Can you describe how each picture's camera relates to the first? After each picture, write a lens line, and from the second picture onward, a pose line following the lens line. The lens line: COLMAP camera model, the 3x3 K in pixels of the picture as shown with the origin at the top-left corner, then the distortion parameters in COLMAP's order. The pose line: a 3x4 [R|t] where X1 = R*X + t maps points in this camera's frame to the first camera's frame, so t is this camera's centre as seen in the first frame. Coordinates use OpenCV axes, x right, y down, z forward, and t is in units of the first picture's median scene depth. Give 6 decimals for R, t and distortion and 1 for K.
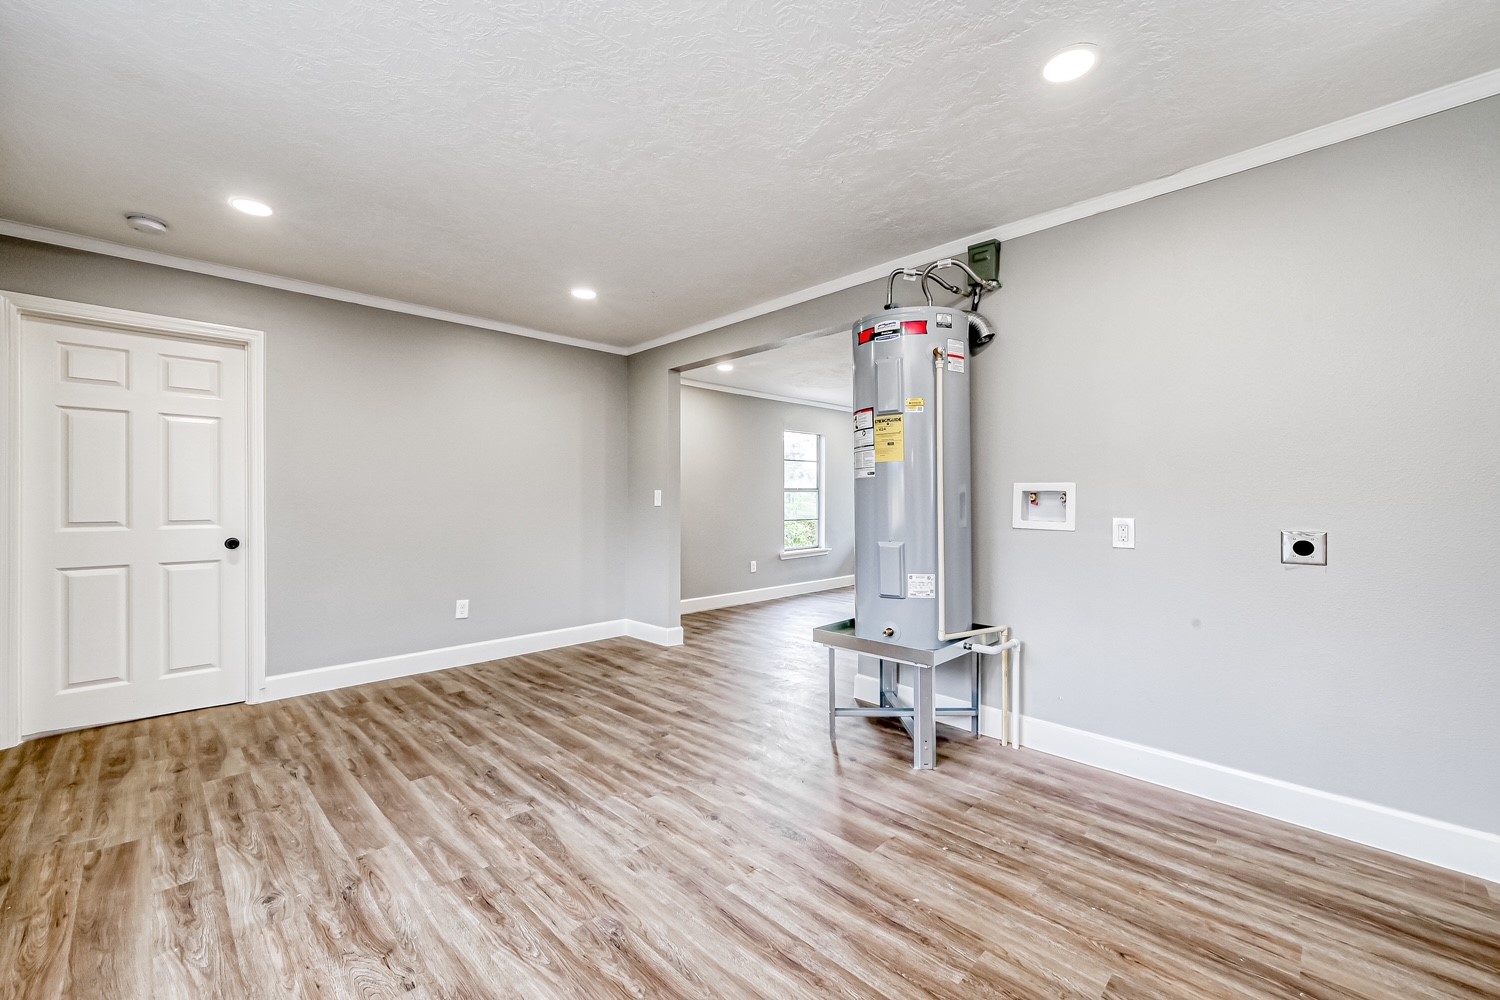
lens RADIAL K [[603.2, 0, 750.0], [0, 603.2, 500.0], [0, 0, 1]] dist [0.000586, 0.000303]
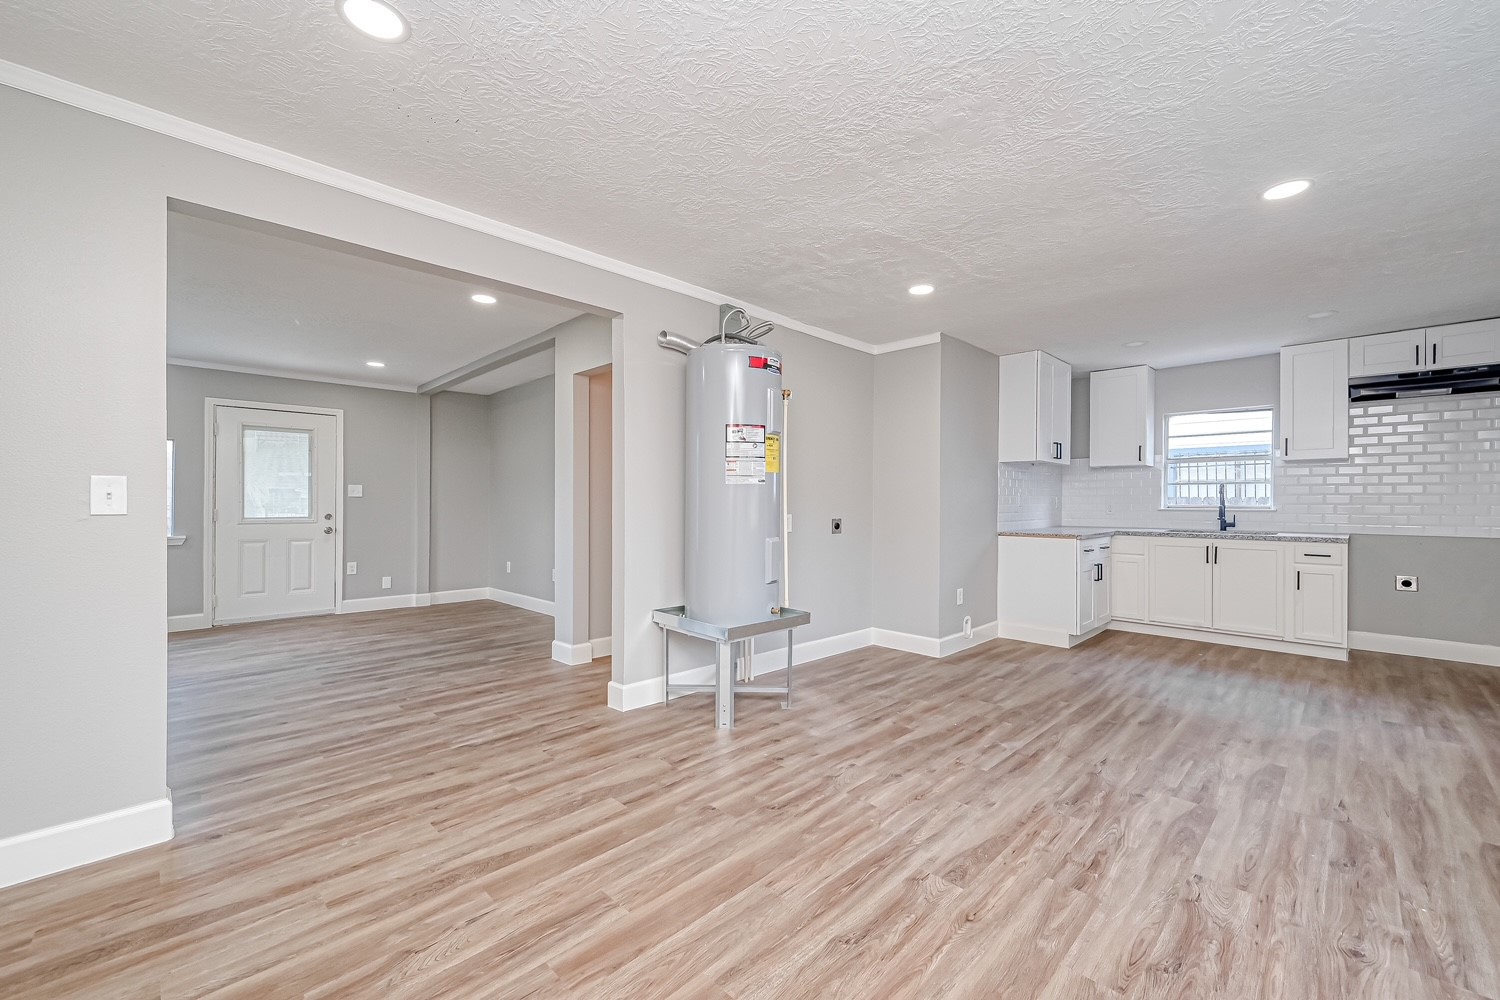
lens RADIAL K [[603.2, 0, 750.0], [0, 603.2, 500.0], [0, 0, 1]] dist [0.000586, 0.000303]
pose [[0.006833, 0.006716, 0.999954, -1.275510], [-0.005476, 0.999963, -0.006679, 0.007398], [-0.999962, -0.005430, 0.006869, 1.334488]]
